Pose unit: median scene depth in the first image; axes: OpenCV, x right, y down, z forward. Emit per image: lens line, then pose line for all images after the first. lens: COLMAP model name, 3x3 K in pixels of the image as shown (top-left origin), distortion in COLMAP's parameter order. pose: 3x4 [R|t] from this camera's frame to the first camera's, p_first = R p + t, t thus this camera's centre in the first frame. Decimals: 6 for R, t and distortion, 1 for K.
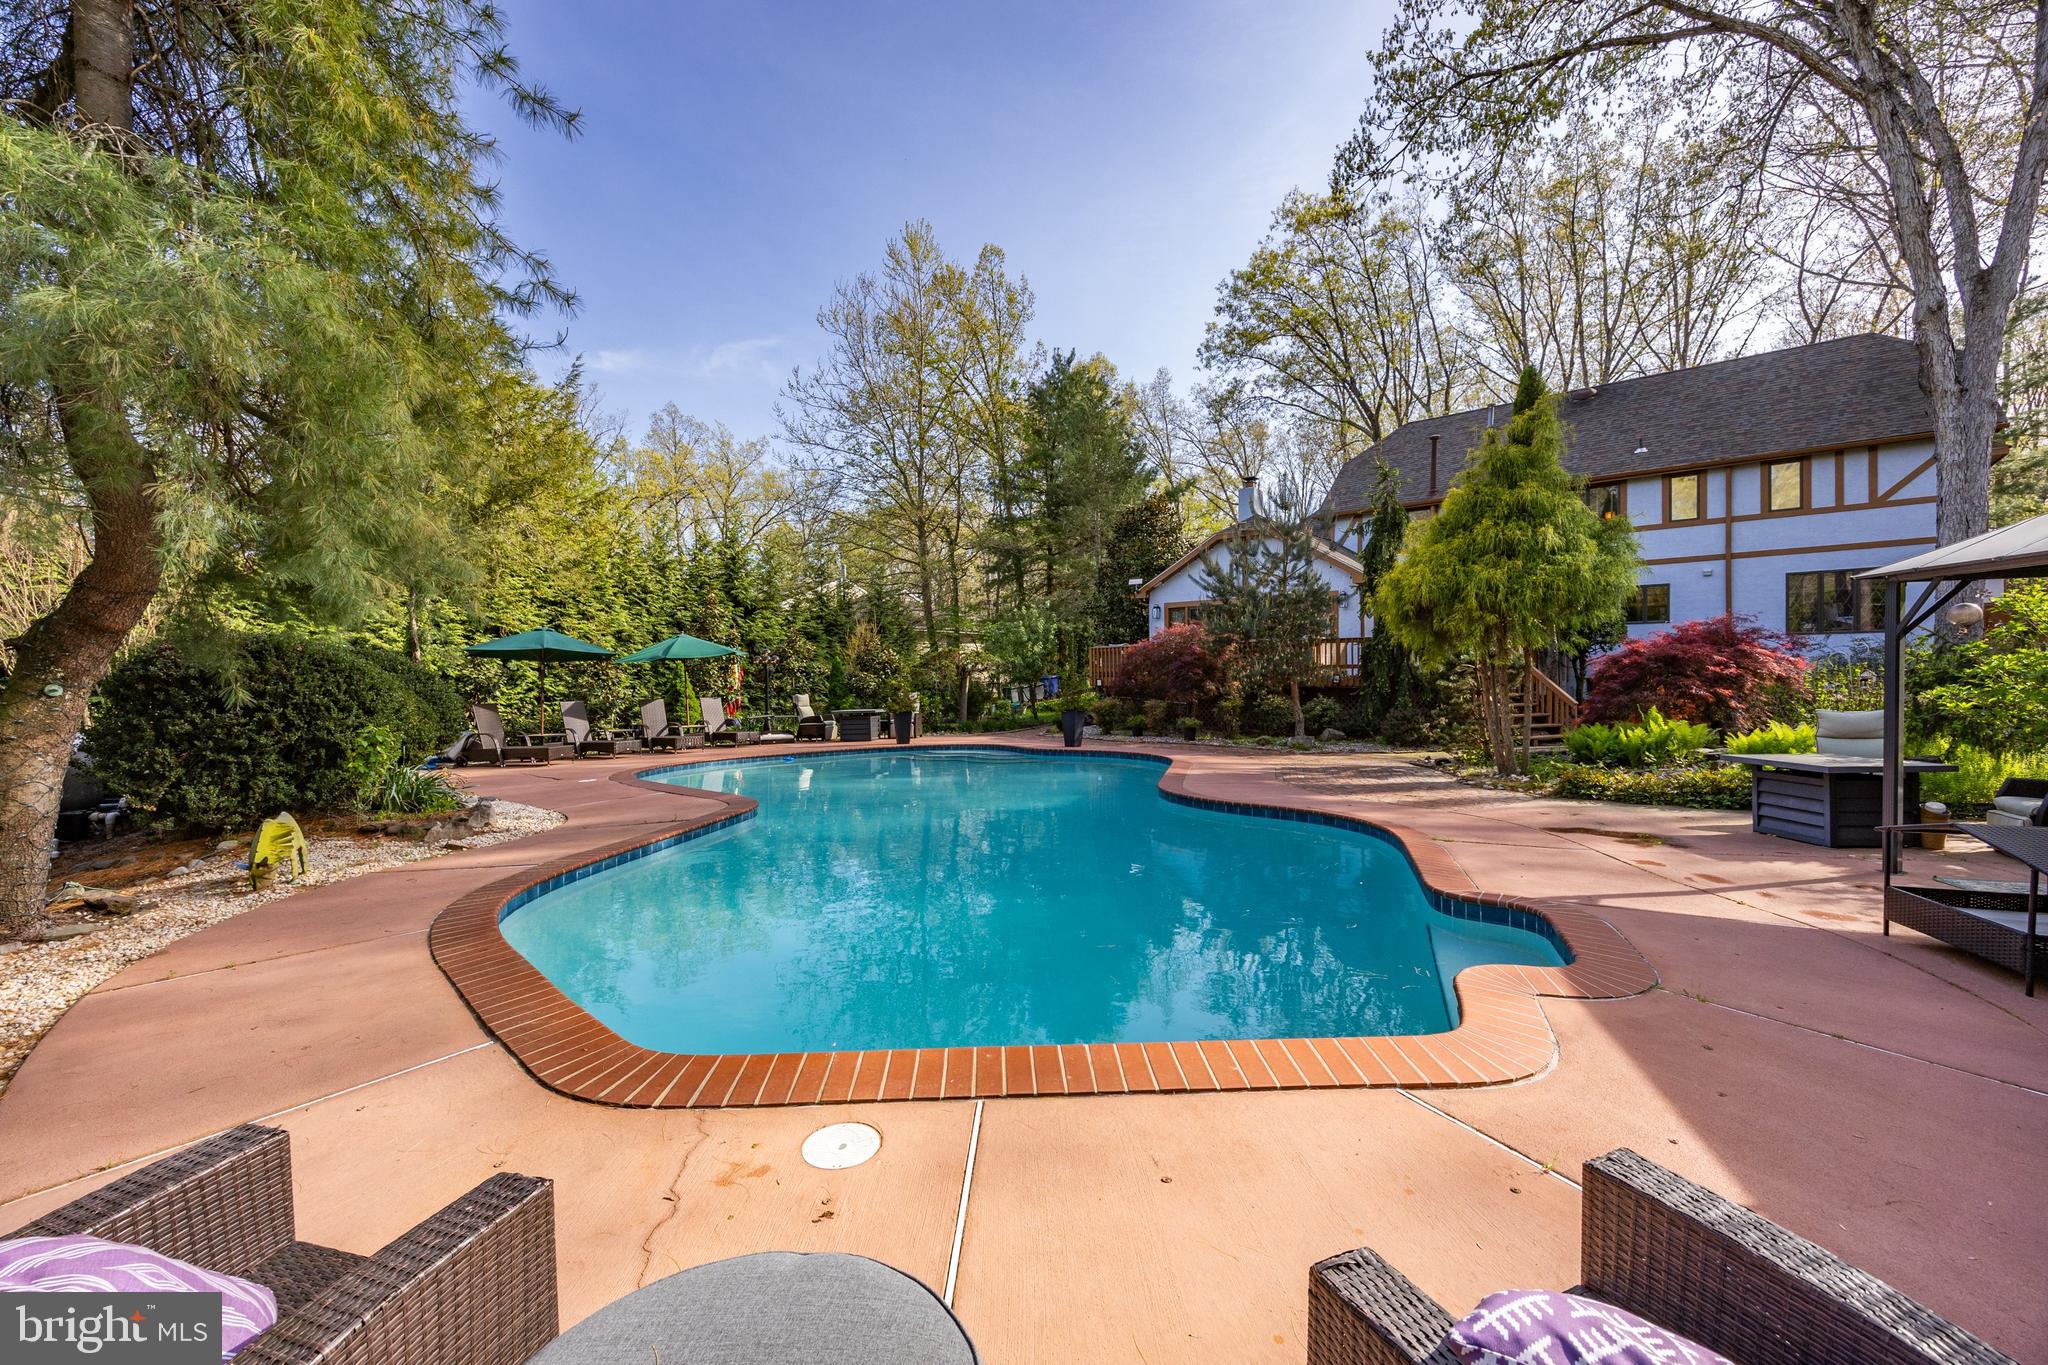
lens RADIAL K [[1982.0, 0, 1024.0], [0, 1982.0, 682.5], [0, 0, 1]] dist [-0.008208, -0.018496]
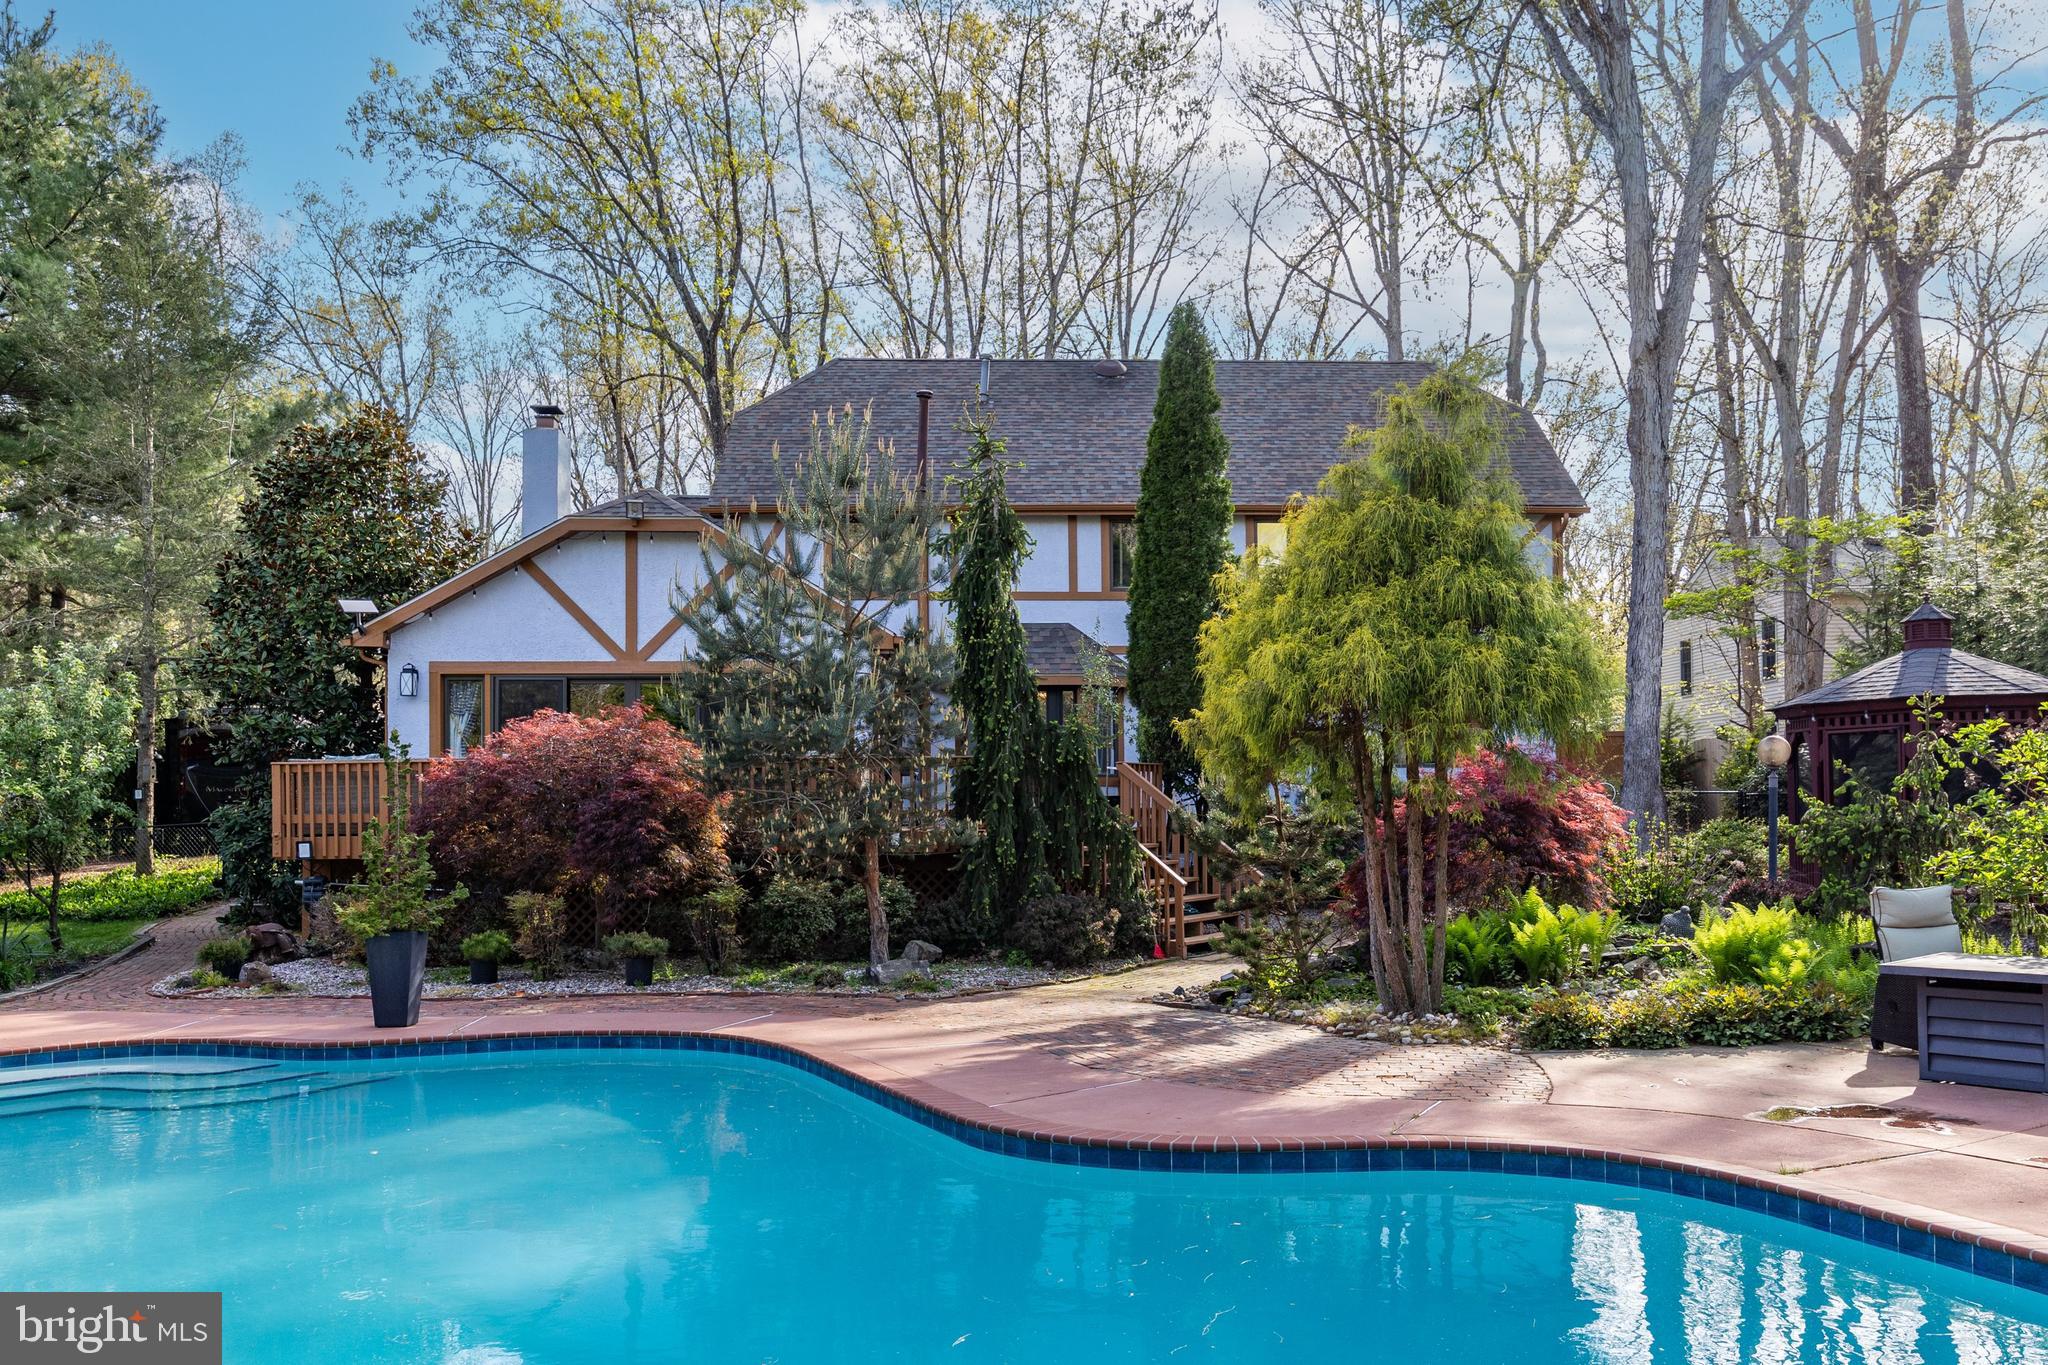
lens RADIAL K [[1982.0, 0, 1024.0], [0, 1982.0, 682.5], [0, 0, 1]] dist [-0.008208, -0.018496]
pose [[0.449151, 0.054209, 0.891810, -0.256131], [-0.005604, 0.998309, -0.057861, -0.011707], [-0.893438, 0.020990, 0.448695, 0.702484]]
